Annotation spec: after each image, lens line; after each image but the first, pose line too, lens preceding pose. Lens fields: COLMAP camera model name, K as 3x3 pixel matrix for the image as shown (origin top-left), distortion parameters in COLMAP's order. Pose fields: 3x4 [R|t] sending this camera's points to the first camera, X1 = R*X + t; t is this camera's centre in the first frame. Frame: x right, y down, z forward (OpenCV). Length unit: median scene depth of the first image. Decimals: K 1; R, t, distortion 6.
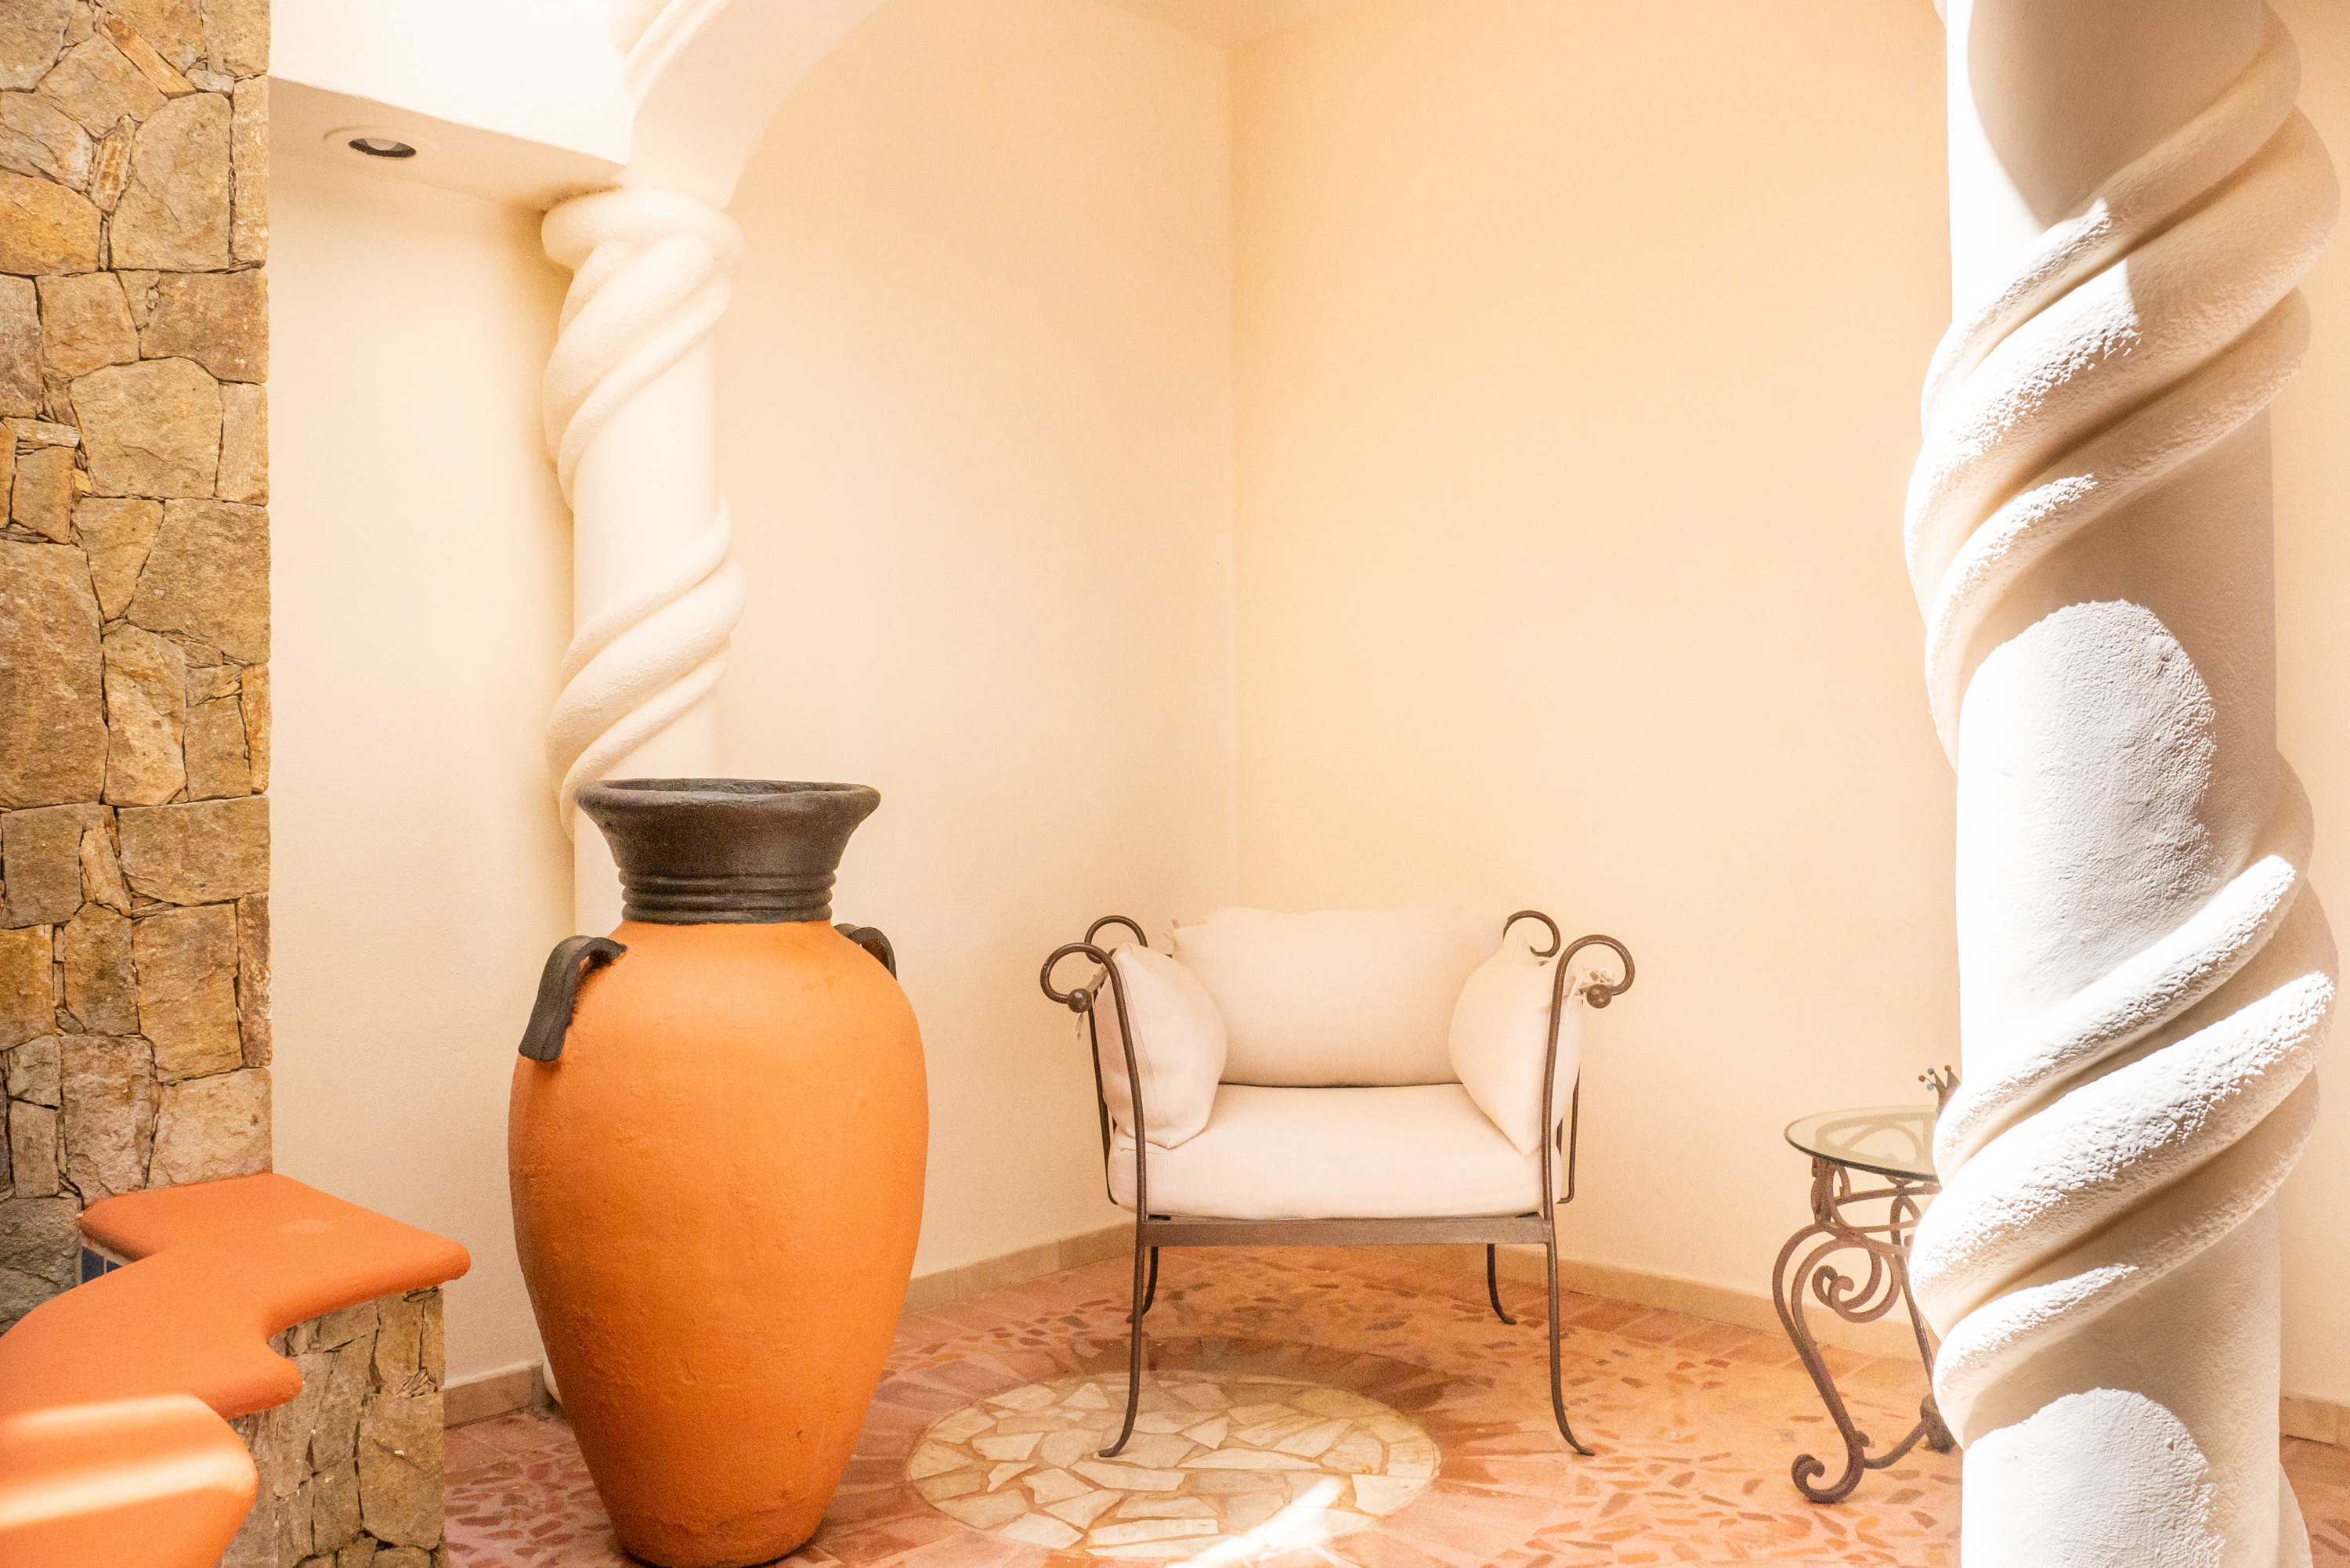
lens RADIAL K [[1998.1, 0, 1173.6], [0, 1998.1, 787.9], [0, 0, 1]] dist [-0.004037, -0.012375]
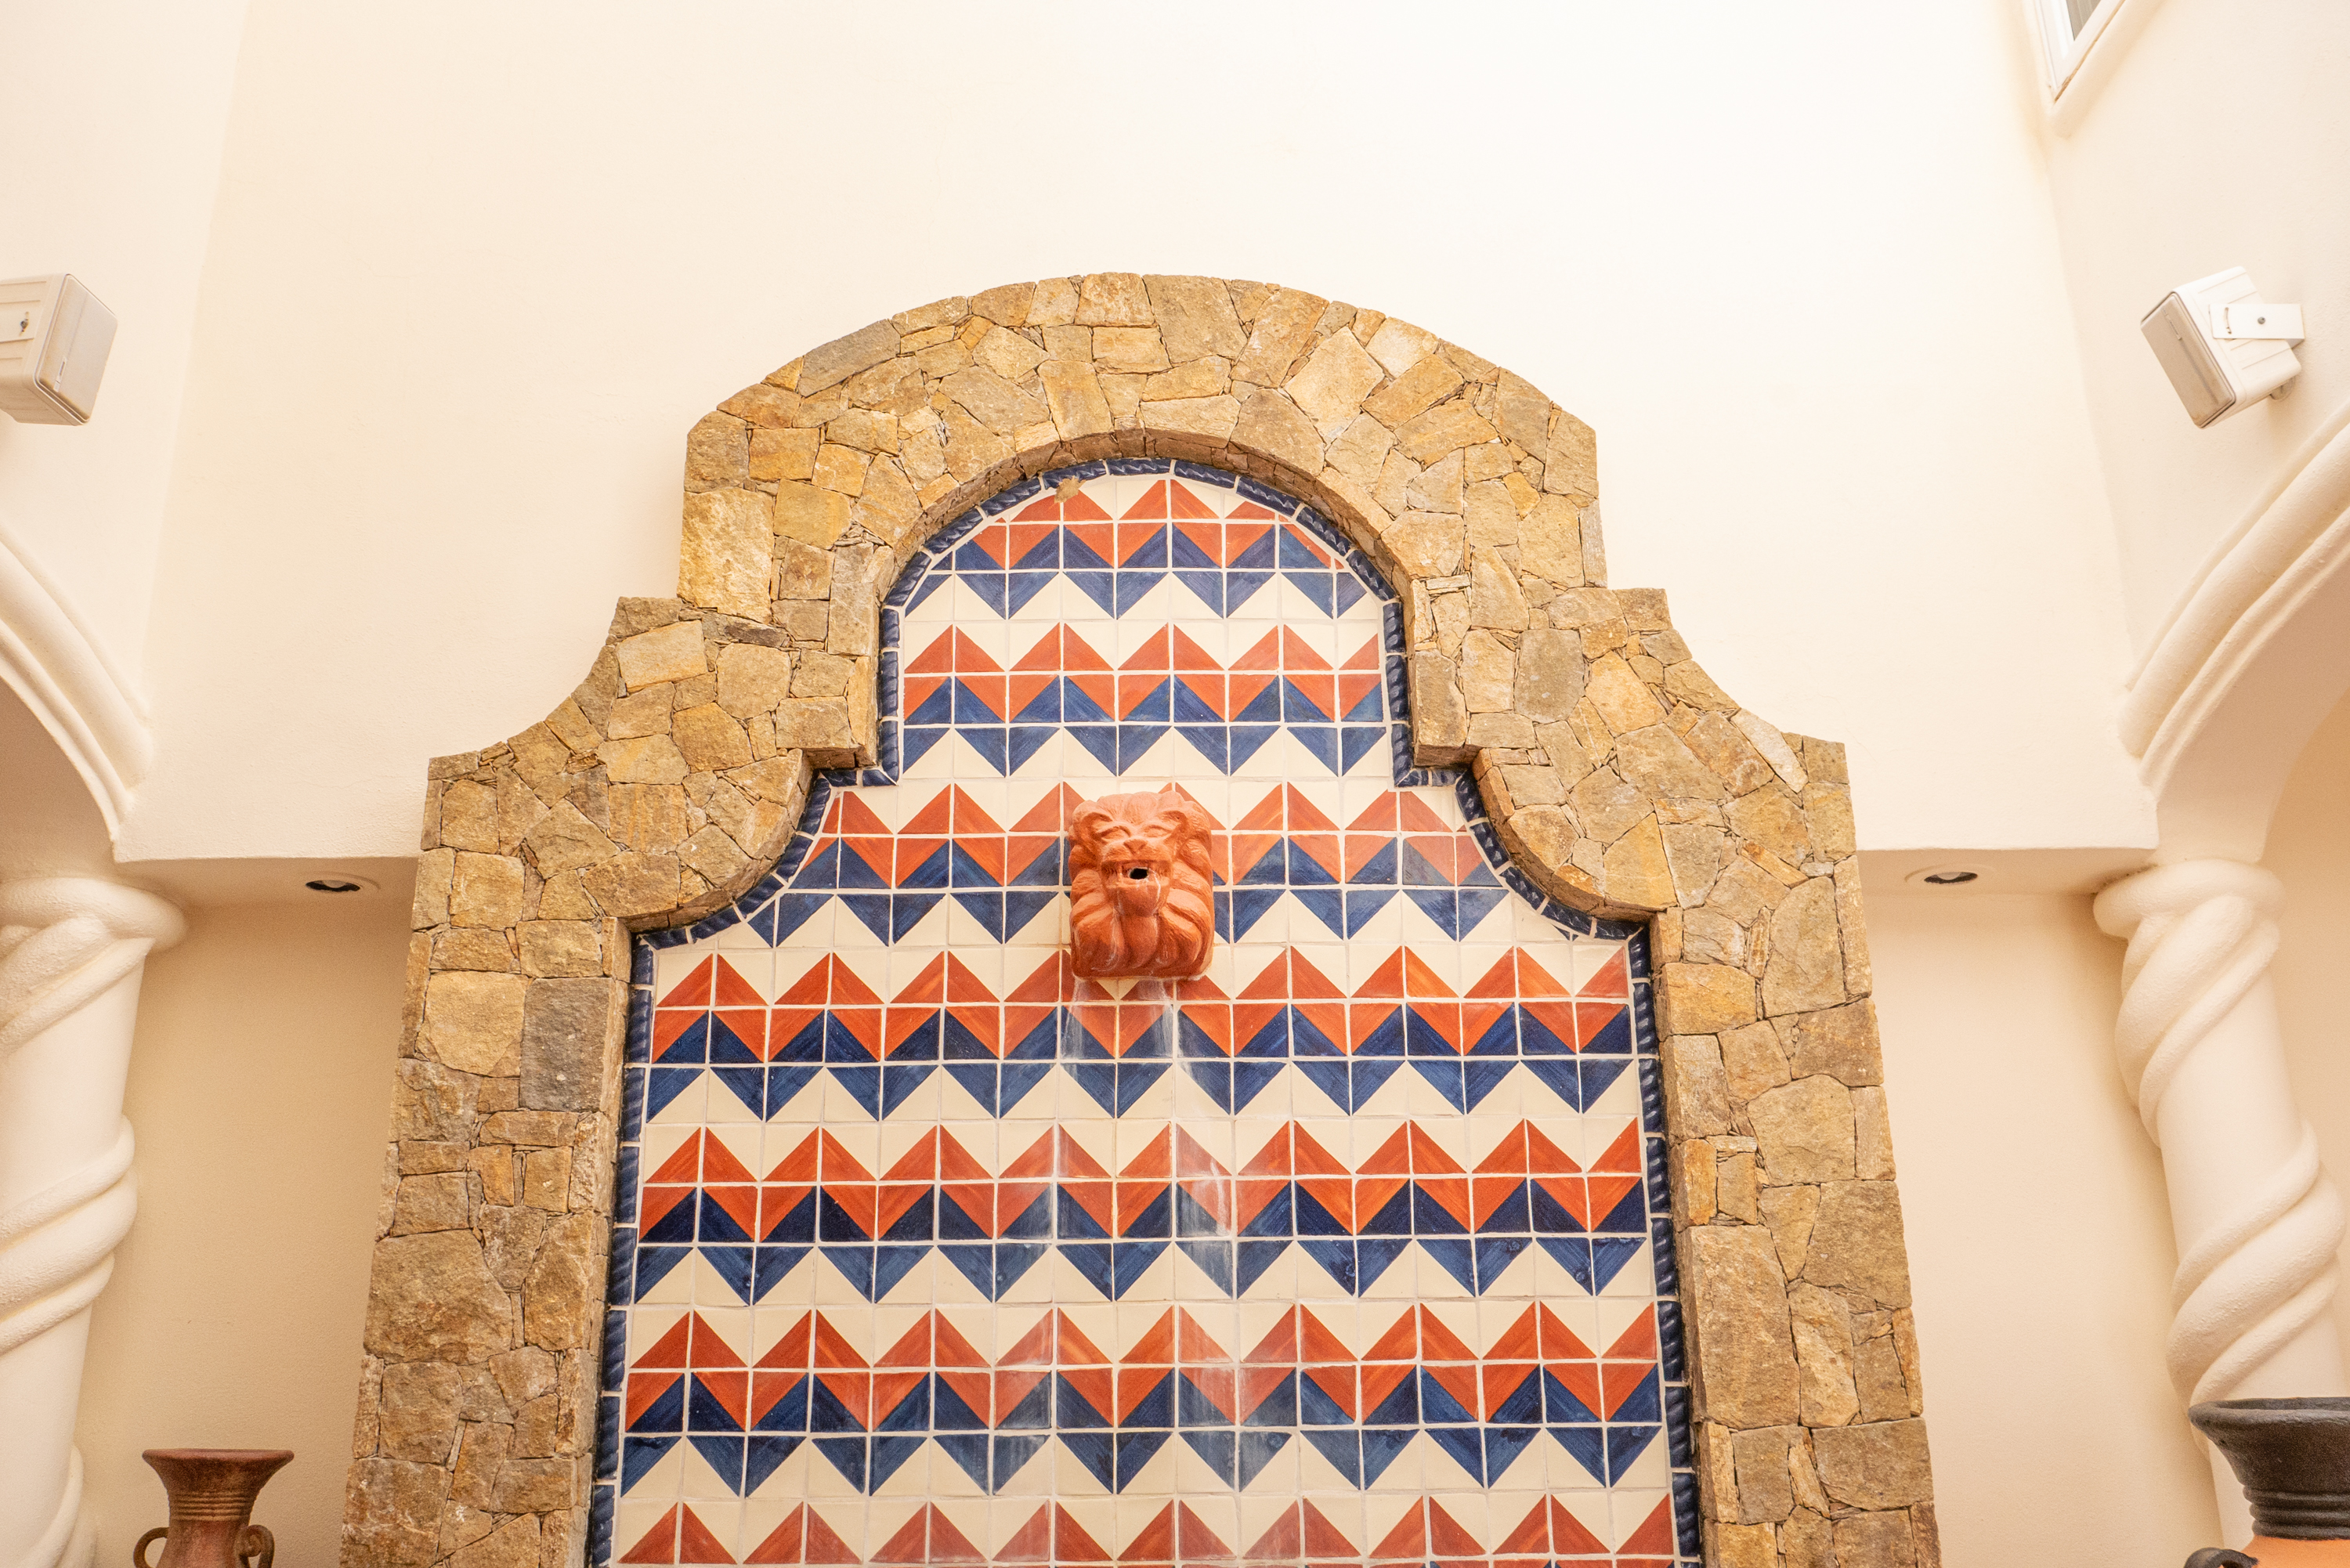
lens RADIAL K [[1998.1, 0, 1164.8], [0, 1998.1, 784.5], [0, 0, 1]] dist [-0.004037, -0.012375]
pose [[0.707599, -0.219967, -0.671504, 0.129558], [0.008687, 0.952949, -0.303007, 0.000305], [0.706561, 0.208574, 0.676217, -0.249104]]
